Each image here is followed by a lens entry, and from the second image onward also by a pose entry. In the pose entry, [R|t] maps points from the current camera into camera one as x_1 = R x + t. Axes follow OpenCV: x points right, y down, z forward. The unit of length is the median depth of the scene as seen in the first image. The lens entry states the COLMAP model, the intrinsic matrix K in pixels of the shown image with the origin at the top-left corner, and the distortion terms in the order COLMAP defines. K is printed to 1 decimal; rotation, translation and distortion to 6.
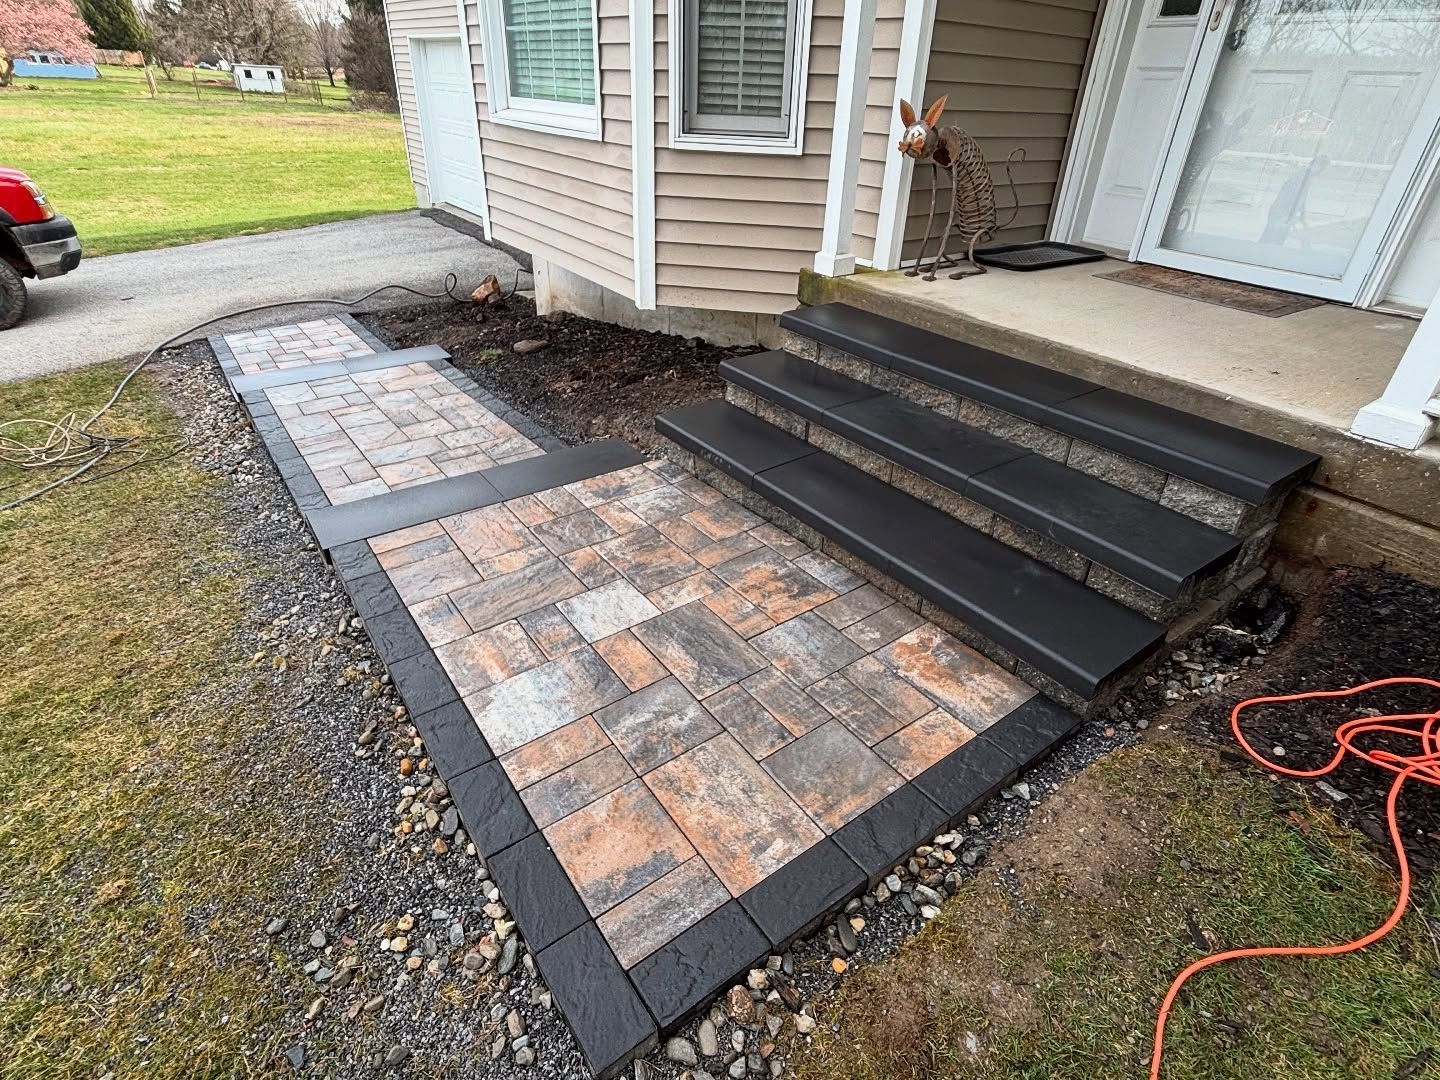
lens RADIAL K [[749.3, 0, 721.3], [0, 749.3, 539.6], [0, 0, 1]] dist [-0.002257, 0.000804]
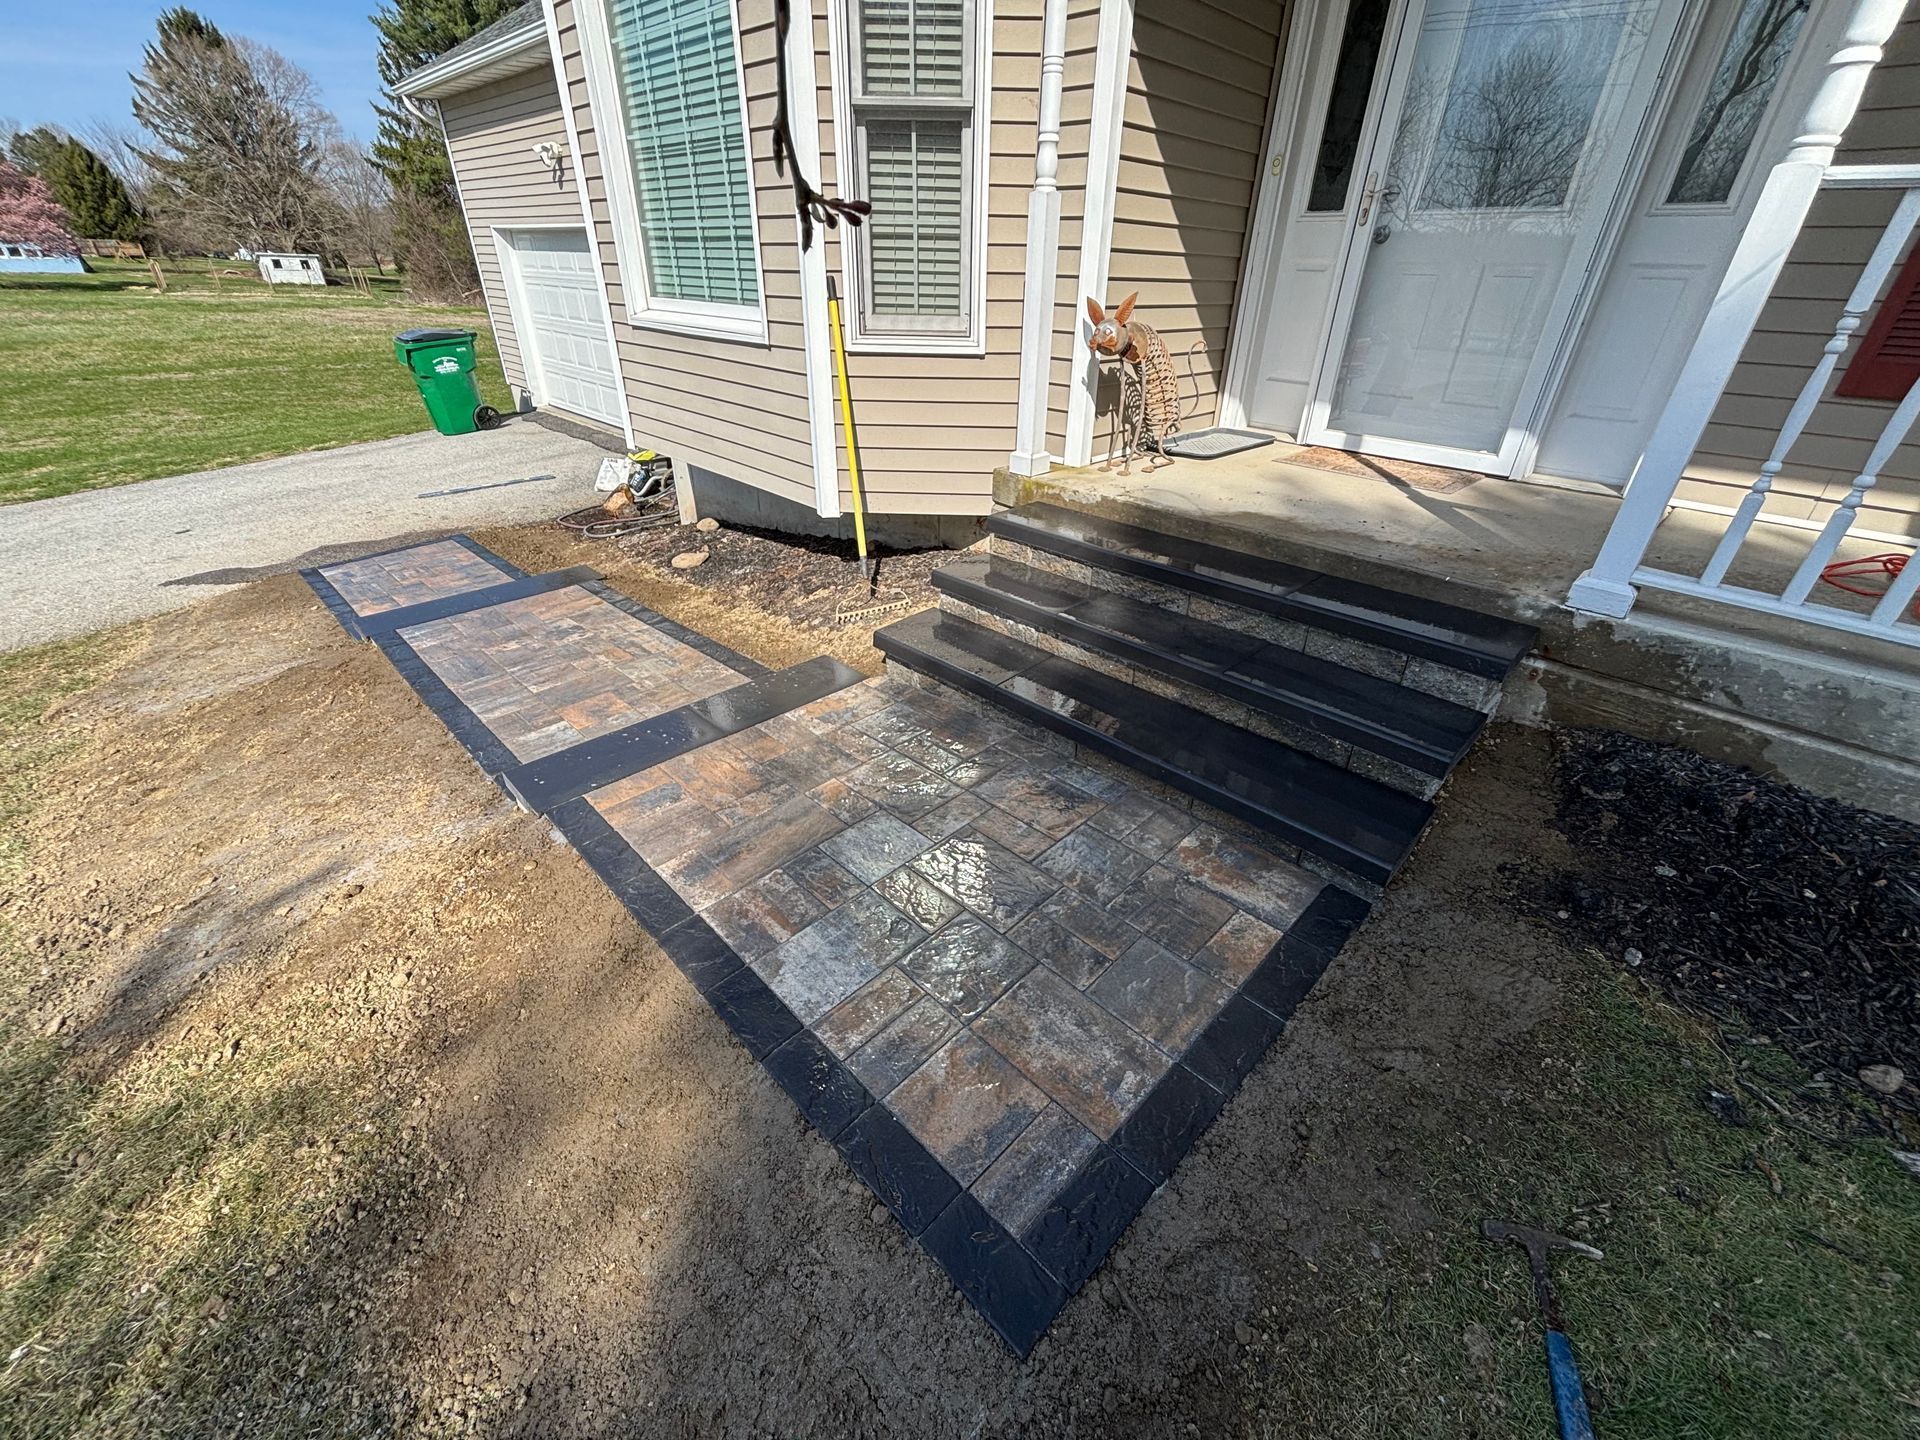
lens RADIAL K [[770.4, 0, 961.1], [0, 770.4, 720.0], [0, 0, 1]] dist [-0.001023, -0.000283]
pose [[0.986789, -0.093018, 0.132643, -0.152472], [0.094802, 0.995470, -0.007187, -0.045821], [-0.131373, 0.019666, 0.991138, 0.017668]]
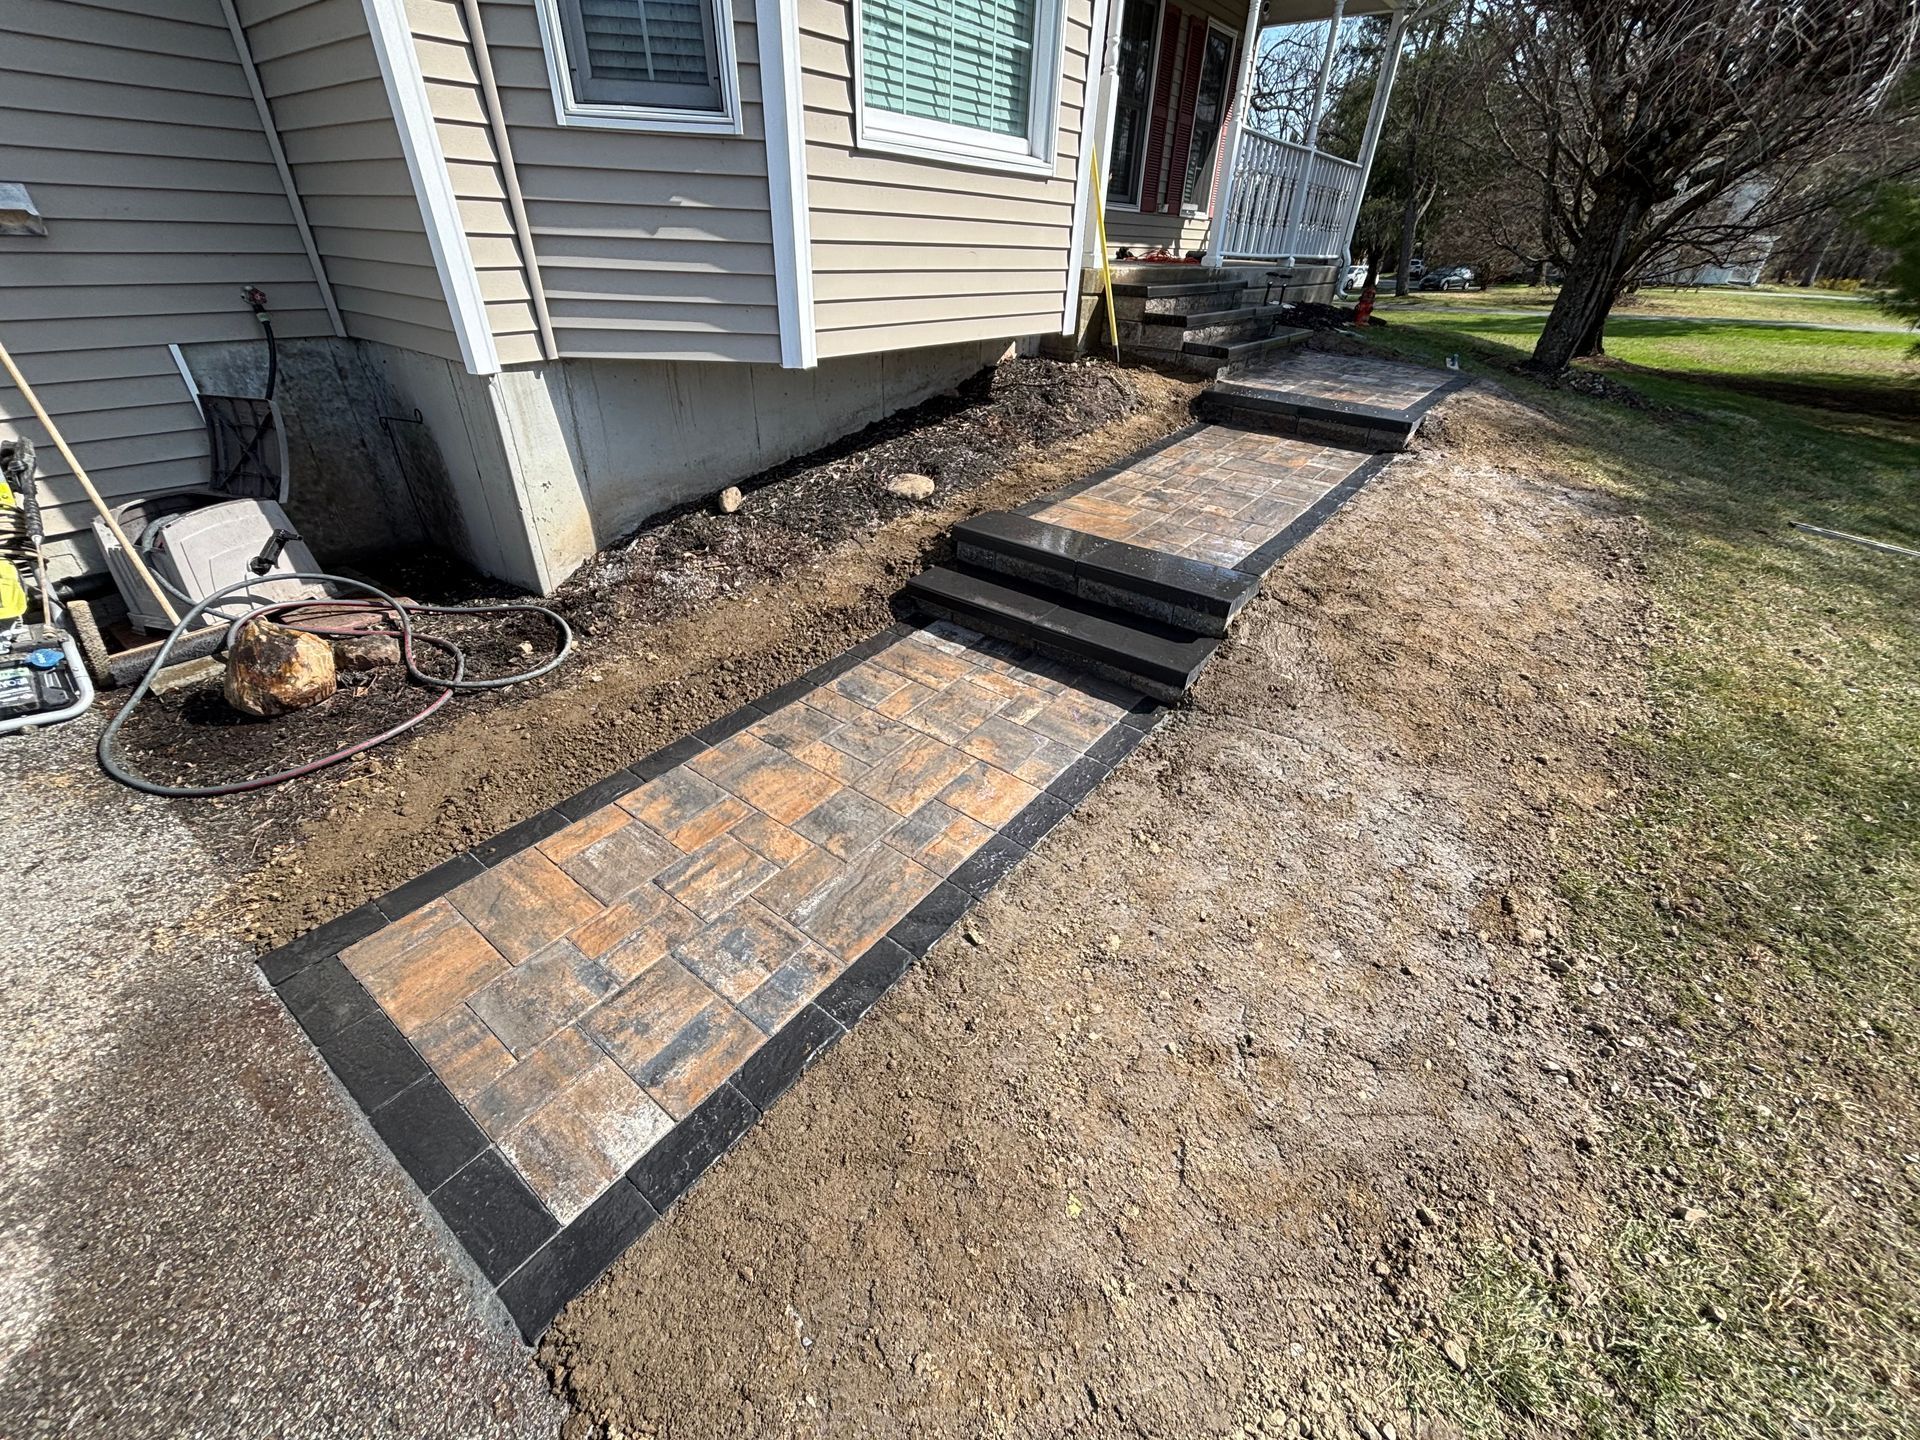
lens RADIAL K [[770.4, 0, 954.5], [0, 770.4, 717.2], [0, 0, 1]] dist [-0.001023, -0.000283]
pose [[-0.268992, -0.542878, 0.795567, -2.301260], [0.474169, 0.644331, 0.600001, -1.275761], [-0.838336, 0.538629, 0.084097, 2.422749]]
